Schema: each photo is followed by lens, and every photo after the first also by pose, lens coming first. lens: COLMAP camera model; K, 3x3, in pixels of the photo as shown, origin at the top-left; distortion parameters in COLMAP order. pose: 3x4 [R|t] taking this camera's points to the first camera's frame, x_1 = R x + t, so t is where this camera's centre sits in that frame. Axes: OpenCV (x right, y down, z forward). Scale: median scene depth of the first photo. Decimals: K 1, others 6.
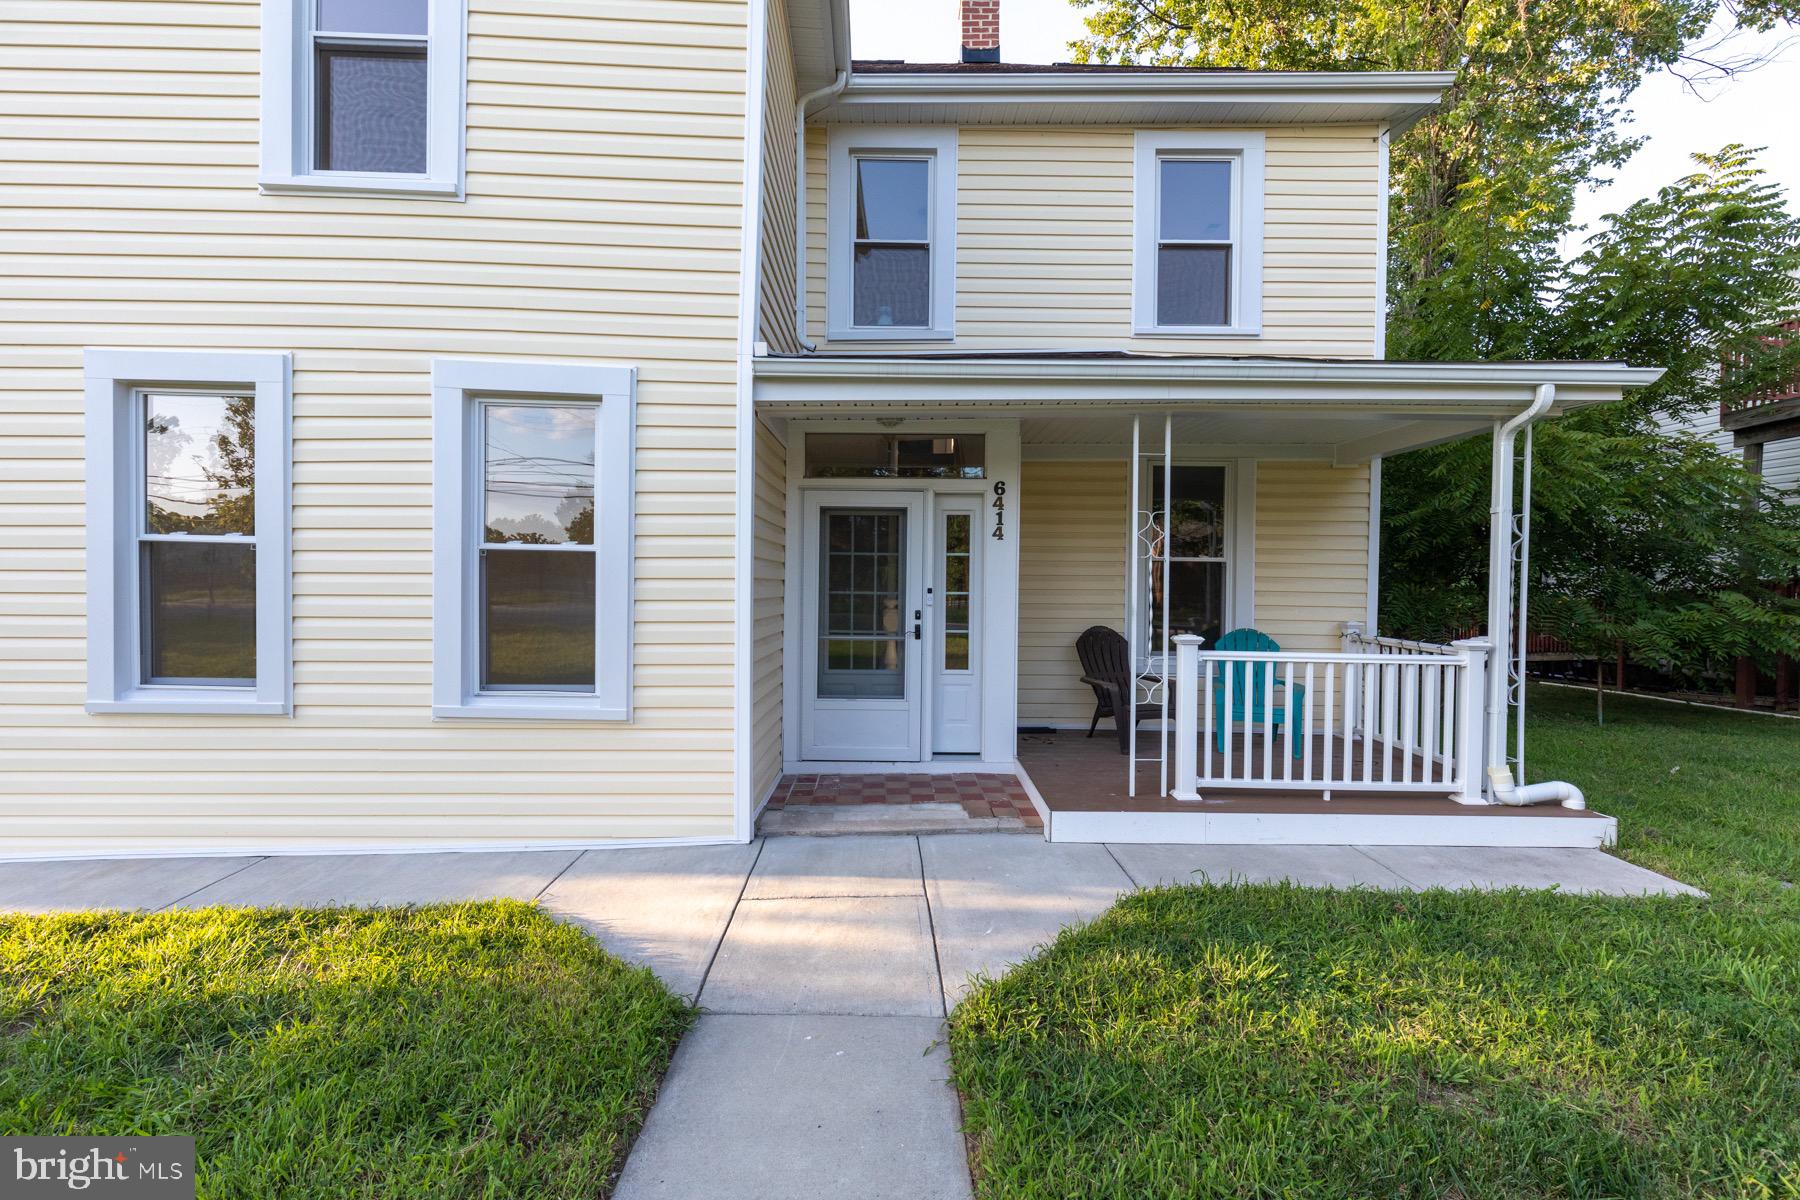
lens RADIAL K [[728.5, 0, 900.2], [0, 728.5, 605.9], [0, 0, 1]] dist [0.001302, 0.000105]
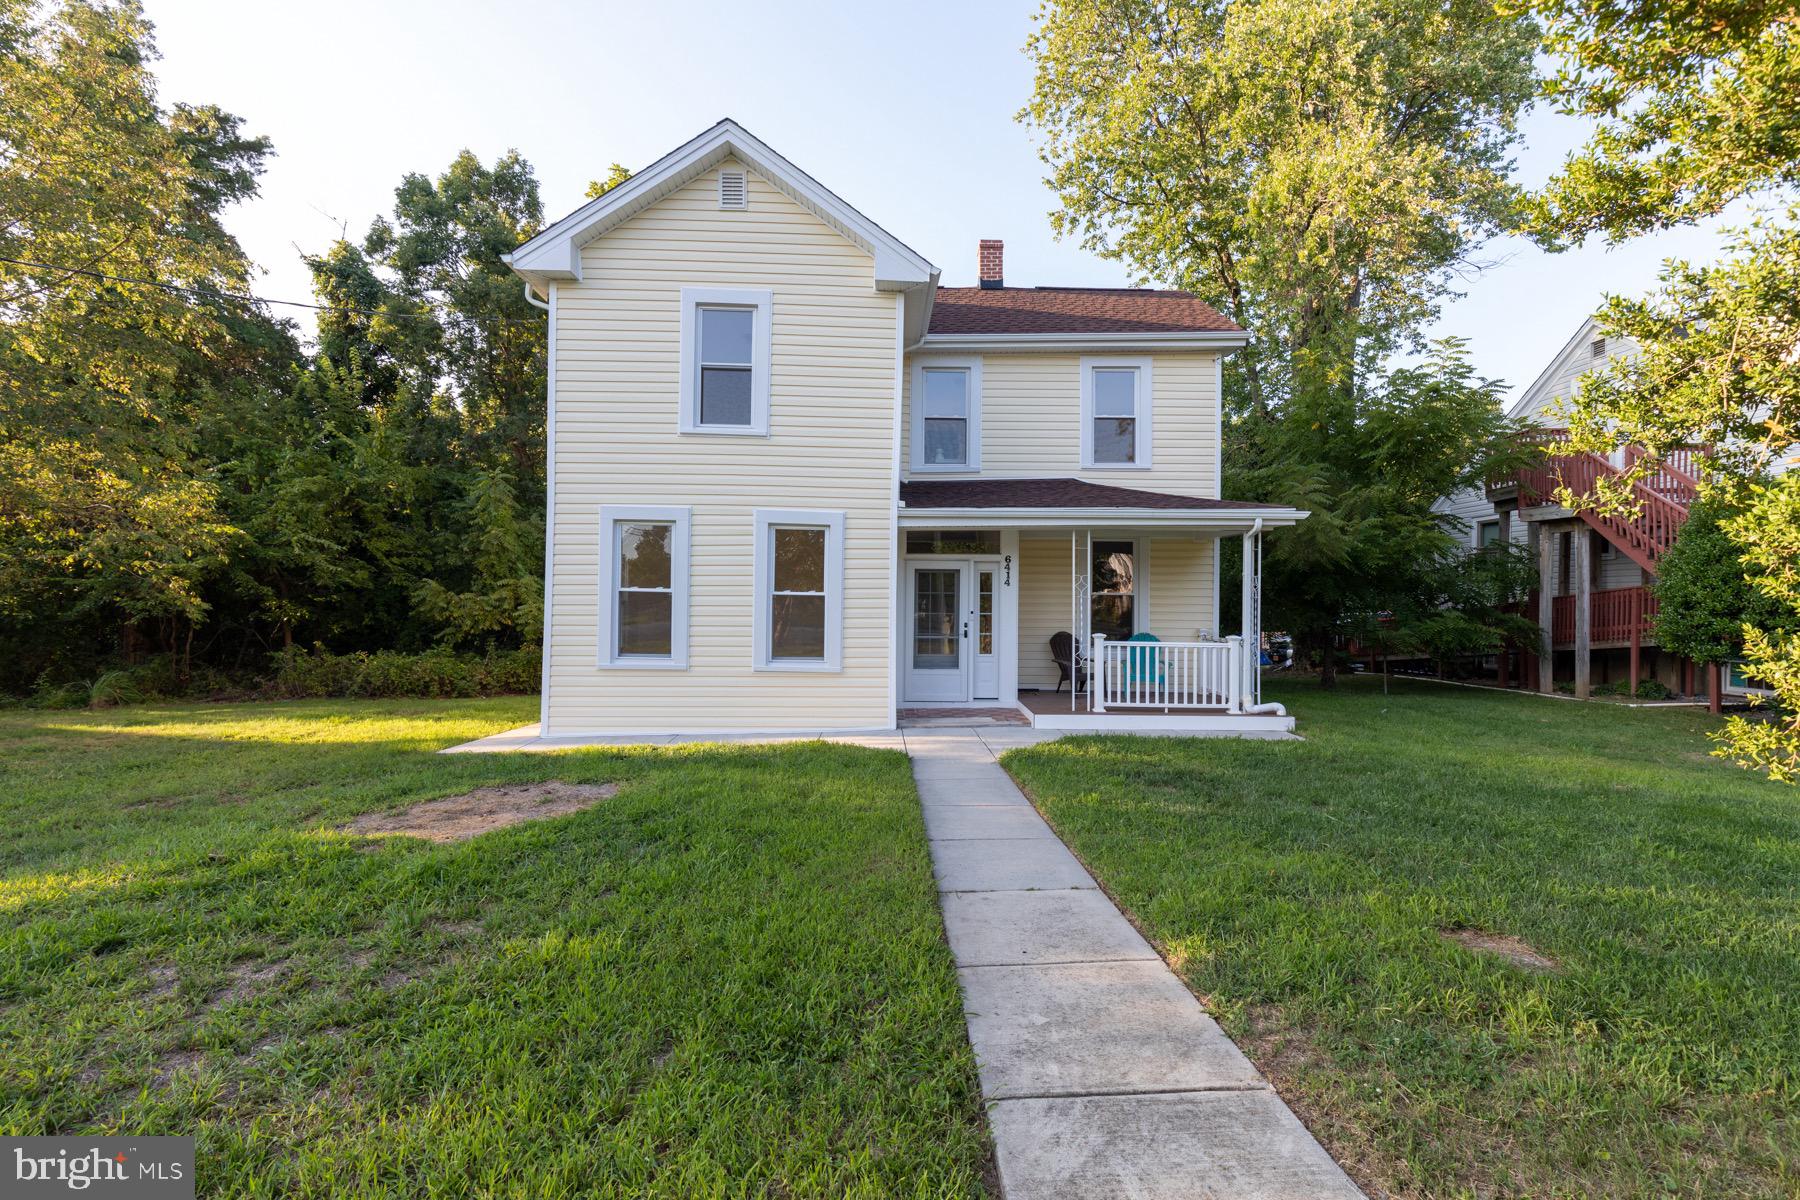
lens RADIAL K [[804.0, 0, 905.0], [0, 804.0, 603.5], [0, 0, 1]] dist [0.001052, -0.000405]
pose [[0.999572, -0.002476, 0.029138, -0.196873], [0.003238, 0.999653, -0.026128, 0.010316], [-0.029063, 0.026211, 0.999234, -1.107969]]
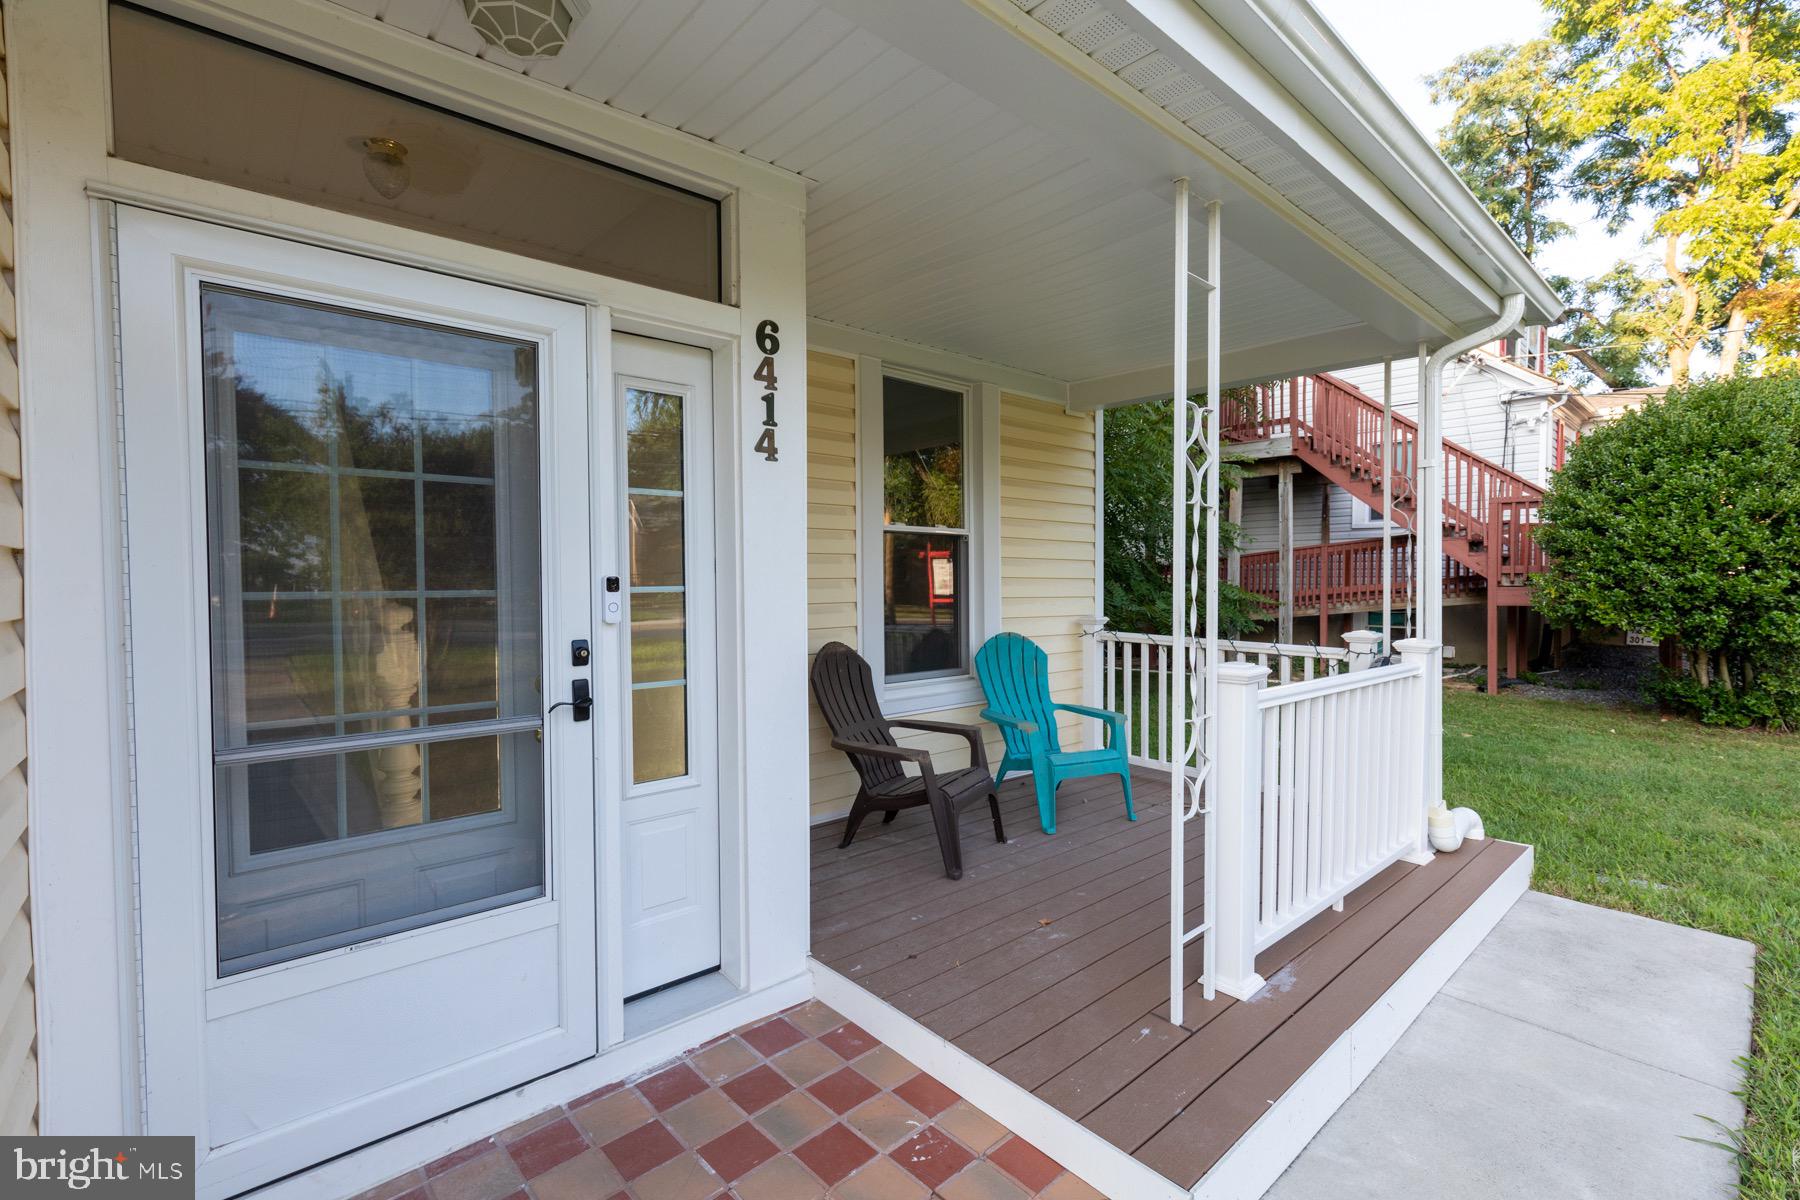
lens RADIAL K [[804.0, 0, 905.0], [0, 804.0, 603.5], [0, 0, 1]] dist [0.001052, -0.000405]
pose [[0.749027, -0.031290, 0.661801, -0.115397], [0.025408, 0.999506, 0.018500, -0.014753], [-0.662052, 0.002958, 0.749452, 0.600342]]
